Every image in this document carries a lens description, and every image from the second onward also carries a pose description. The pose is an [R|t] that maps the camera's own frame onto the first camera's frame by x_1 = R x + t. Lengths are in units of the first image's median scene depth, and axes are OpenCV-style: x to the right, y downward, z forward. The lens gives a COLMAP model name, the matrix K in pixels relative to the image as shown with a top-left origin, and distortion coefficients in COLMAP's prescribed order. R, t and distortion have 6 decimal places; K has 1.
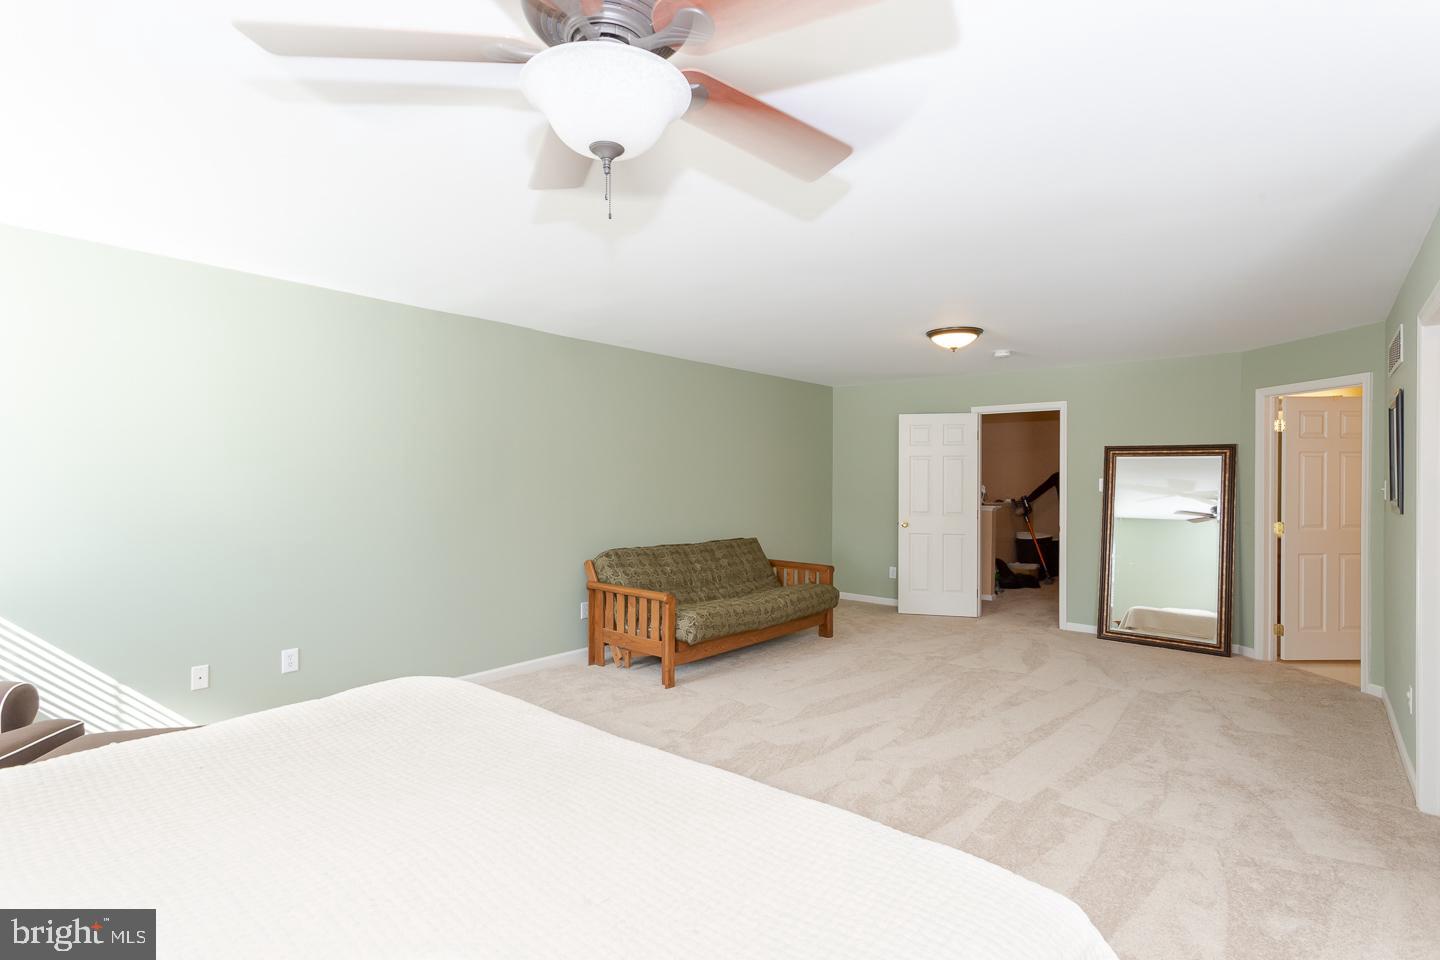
lens RADIAL K [[701.5, 0, 719.2], [0, 701.5, 442.7], [0, 0, 1]] dist [-0.001692, -0.001137]
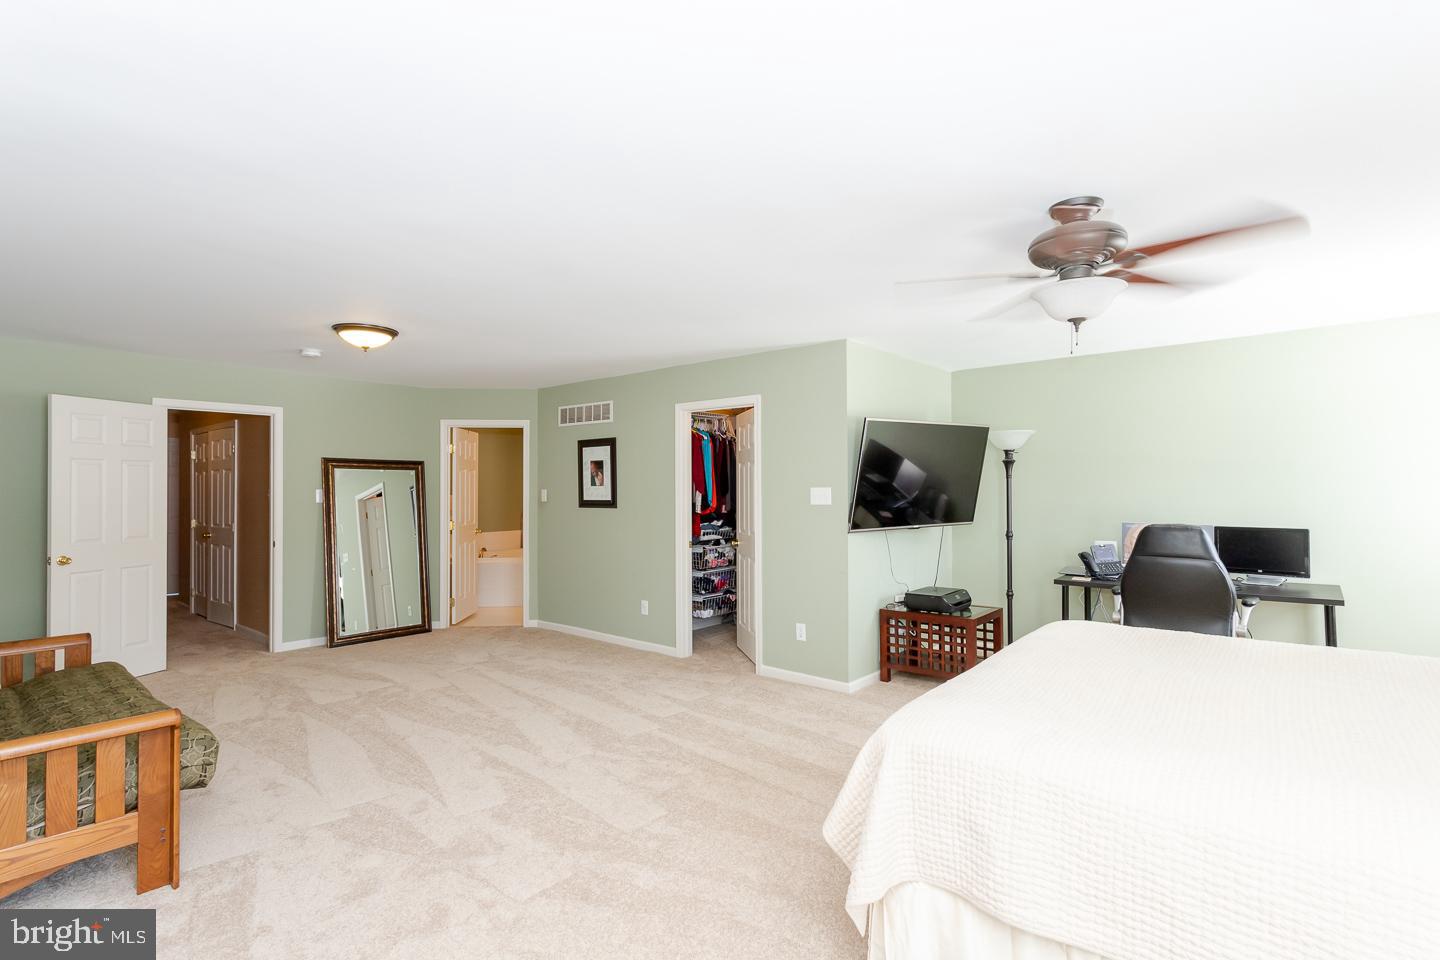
lens RADIAL K [[696.5, 0, 720.0], [0, 696.5, 480.0], [0, 0, 1]] dist [0.000169, -0.000183]
pose [[-0.005396, 0.002094, 0.999983, -0.560246], [-0.046182, 0.998930, -0.002341, 0.015946], [-0.998918, -0.046194, -0.005294, 0.543141]]
